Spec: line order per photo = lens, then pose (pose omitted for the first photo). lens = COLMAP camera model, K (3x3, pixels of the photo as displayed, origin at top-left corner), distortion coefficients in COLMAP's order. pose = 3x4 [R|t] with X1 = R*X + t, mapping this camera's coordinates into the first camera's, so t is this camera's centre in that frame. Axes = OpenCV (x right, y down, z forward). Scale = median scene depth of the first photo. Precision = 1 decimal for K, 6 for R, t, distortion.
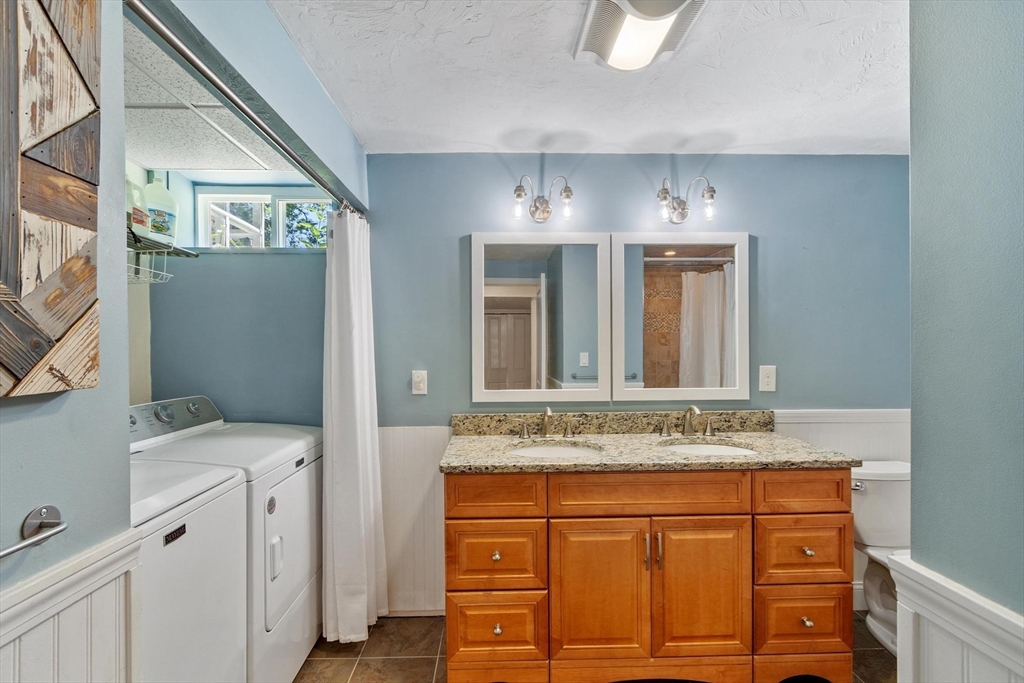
lens RADIAL K [[450.7, 0, 496.5], [0, 450.7, 347.4], [0, 0, 1]] dist [-0.000591, 0.000791]
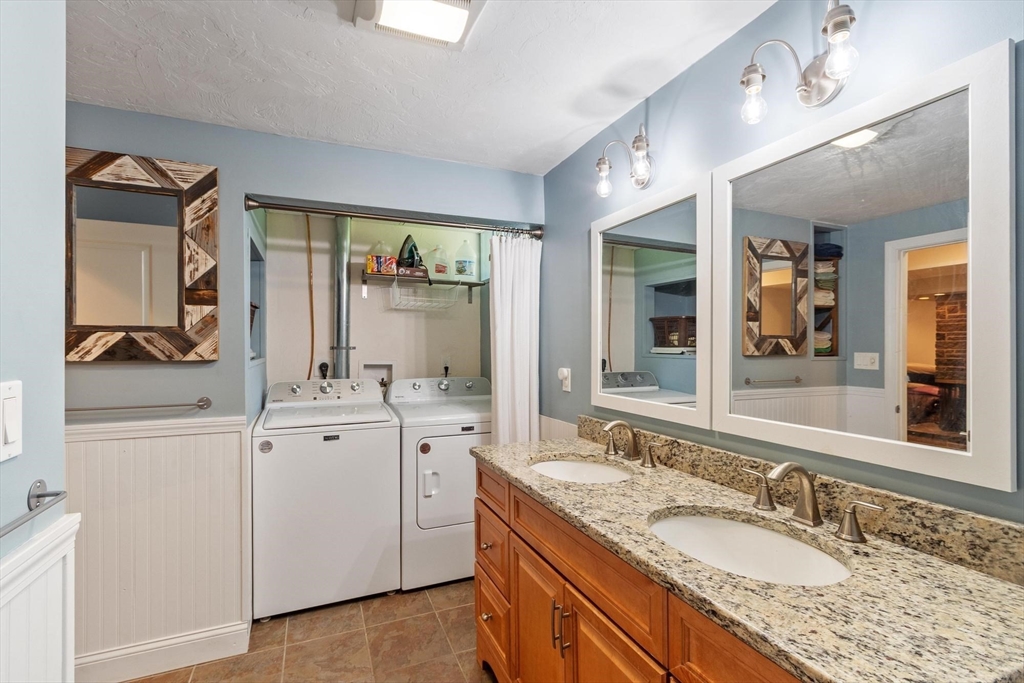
lens RADIAL K [[450.7, 0, 505.6], [0, 450.7, 345.0], [0, 0, 1]] dist [-0.000591, 0.000791]
pose [[0.383857, 0.002882, -0.923388, 0.745421], [-0.000934, 0.999996, 0.002733, -0.004797], [0.923392, -0.000186, 0.383859, 0.482422]]
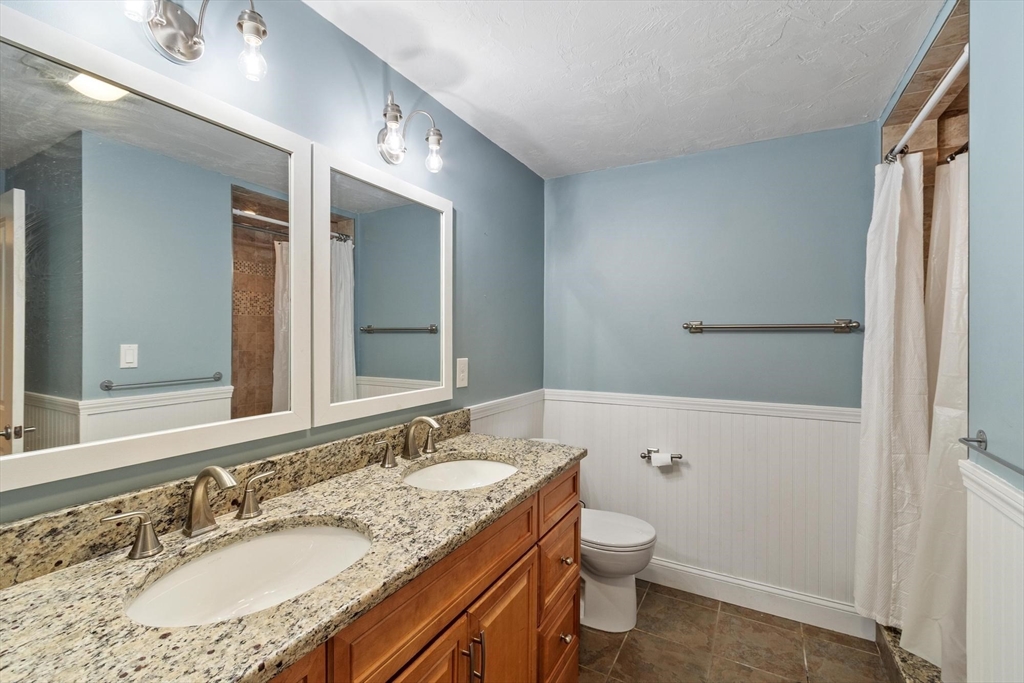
lens RADIAL K [[450.7, 0, 504.4], [0, 450.7, 338.3], [0, 0, 1]] dist [-0.000591, 0.000791]
pose [[0.493809, 0.004599, 0.869558, -0.132205], [-0.008055, 0.999967, -0.000714, 0.000688], [-0.869533, -0.006652, 0.493830, 0.498154]]
